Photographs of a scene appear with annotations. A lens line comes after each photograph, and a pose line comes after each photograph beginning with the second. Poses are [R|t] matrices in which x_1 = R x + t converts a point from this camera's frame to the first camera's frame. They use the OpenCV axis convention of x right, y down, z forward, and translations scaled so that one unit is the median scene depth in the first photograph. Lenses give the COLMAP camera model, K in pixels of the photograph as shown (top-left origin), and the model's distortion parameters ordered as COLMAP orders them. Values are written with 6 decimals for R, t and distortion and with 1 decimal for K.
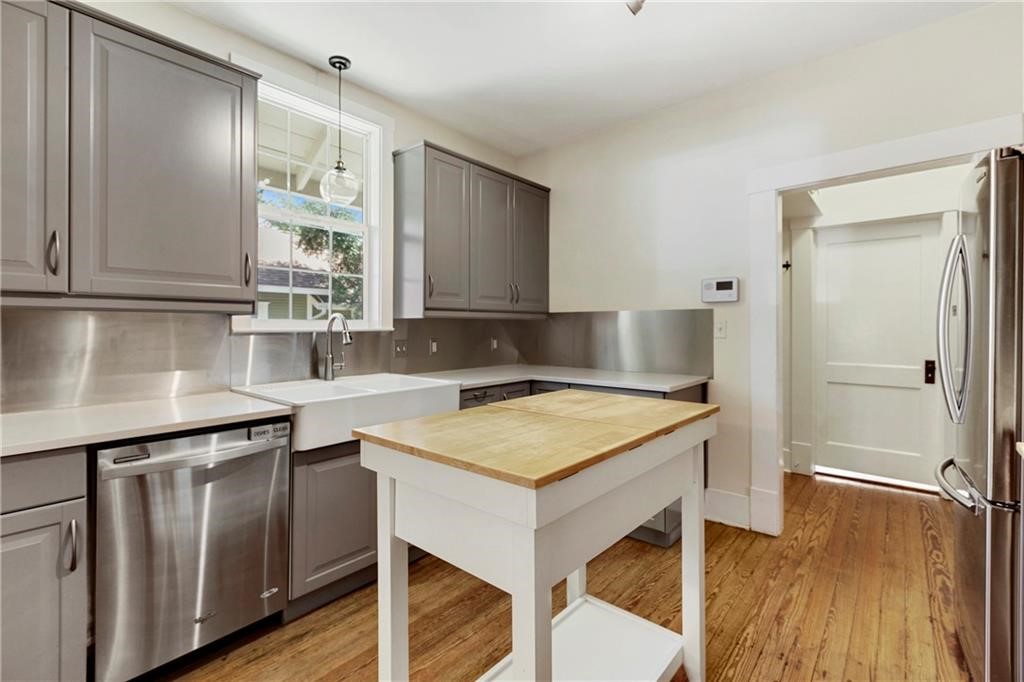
lens RADIAL K [[463.0, 0, 505.1], [0, 463.0, 323.6], [0, 0, 1]] dist [0.001340, -0.000234]
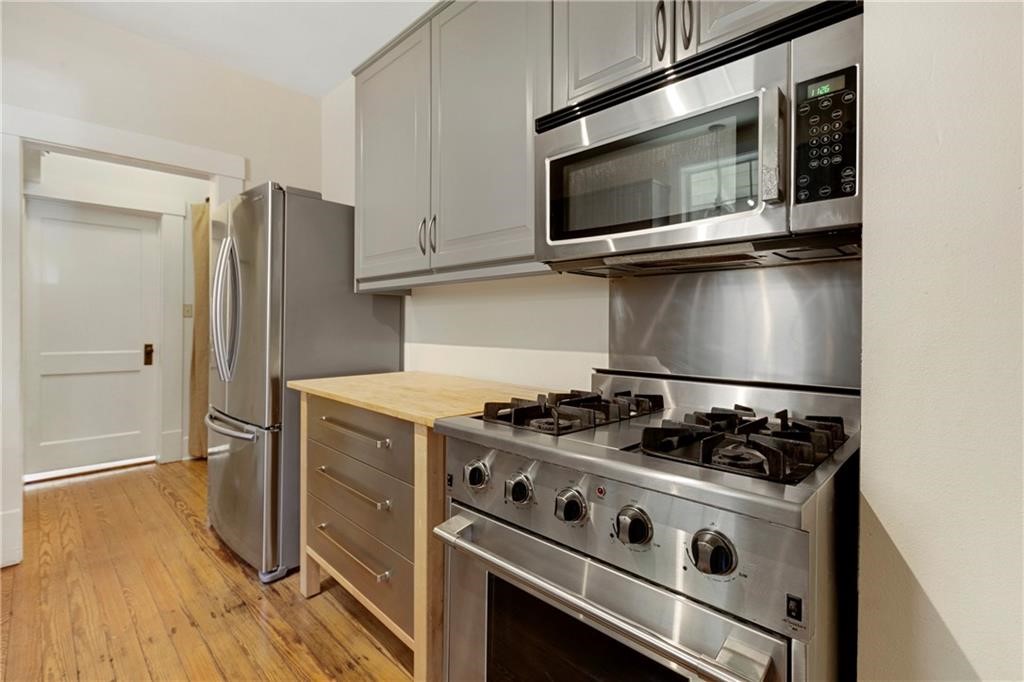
lens RADIAL K [[465.5, 0, 498.8], [0, 465.5, 324.8], [0, 0, 1]] dist [0.002510, 0.000339]
pose [[0.082560, 0.000515, 0.996586, -0.178391], [-0.010033, 0.999950, 0.000315, 0.033476], [-0.996536, -0.010025, 0.082561, 0.100870]]
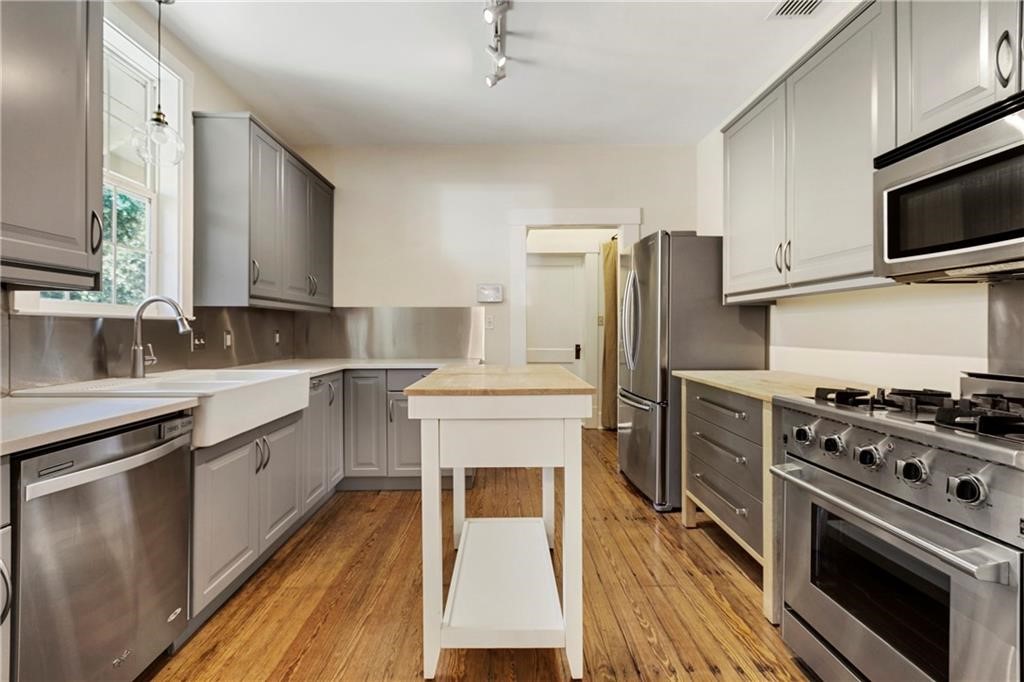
lens RADIAL K [[456.9, 0, 509.7], [0, 456.9, 331.2], [0, 0, 1]] dist [0.002176, 0.000131]
pose [[0.746439, -0.001310, 0.665453, -0.434310], [-0.003903, 0.999972, 0.006348, 0.033163], [-0.665443, -0.007336, 0.746413, -0.032010]]
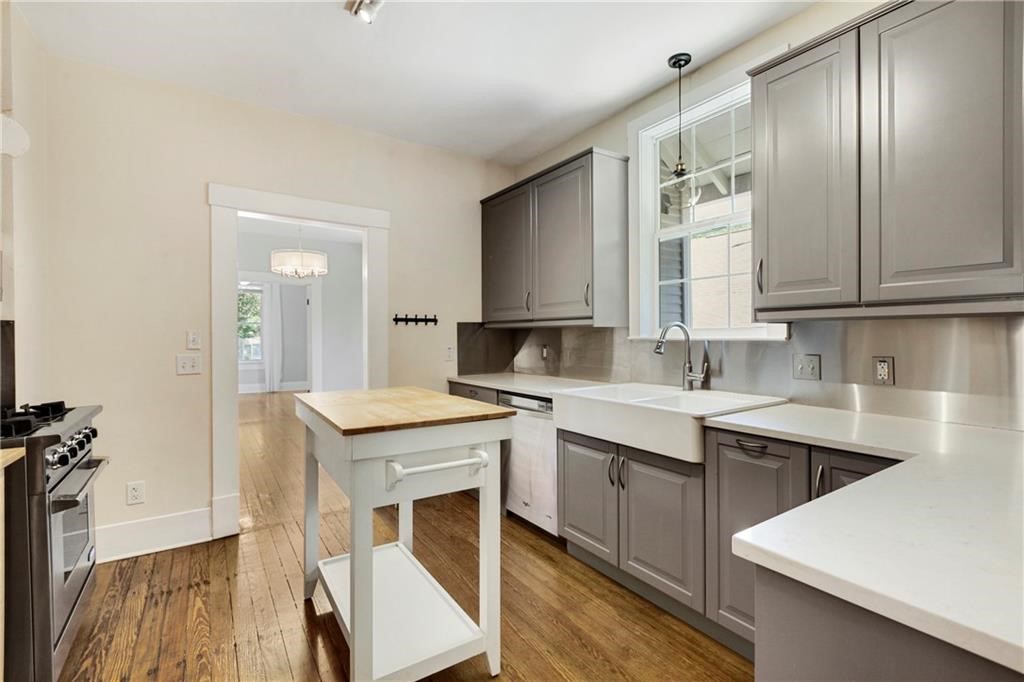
lens RADIAL K [[467.9, 0, 510.9], [0, 467.9, 334.3], [0, 0, 1]] dist [0.000217, -0.000077]
pose [[-0.281059, 0.002731, -0.959687, 0.676663], [0.013584, 0.999907, -0.001132, 0.001082], [0.959594, -0.013354, -0.281070, 0.932561]]
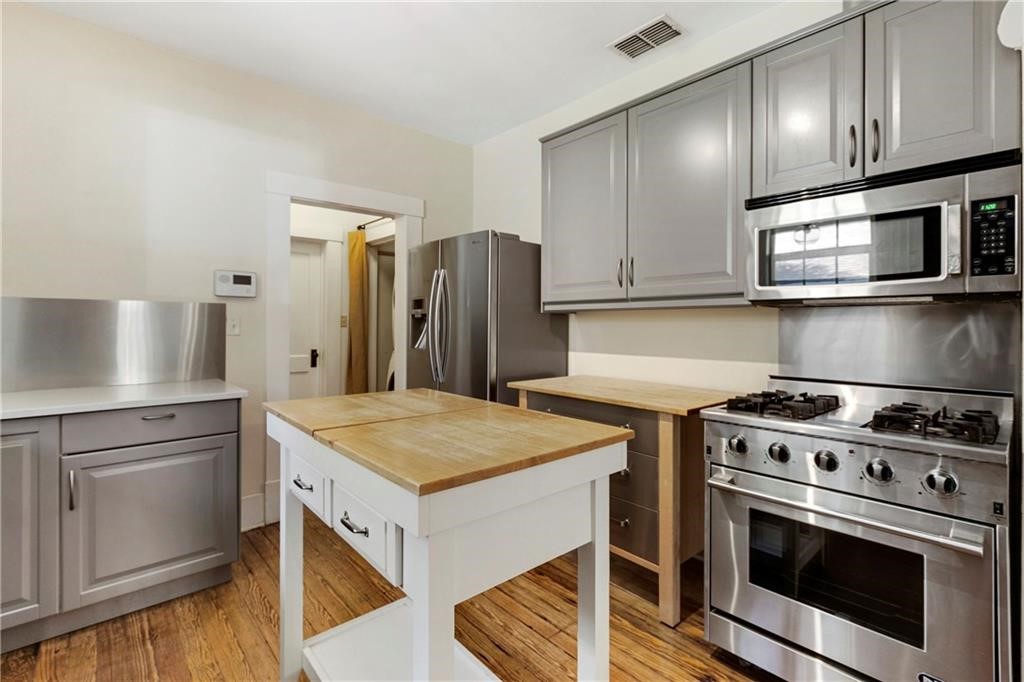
lens RADIAL K [[463.0, 0, 505.1], [0, 463.0, 323.6], [0, 0, 1]] dist [0.001340, -0.000234]
pose [[0.143463, 0.005974, 0.989638, -0.440672], [-0.010355, 0.999936, -0.004535, 0.007004], [-0.989601, -0.009597, 0.143516, 0.379279]]
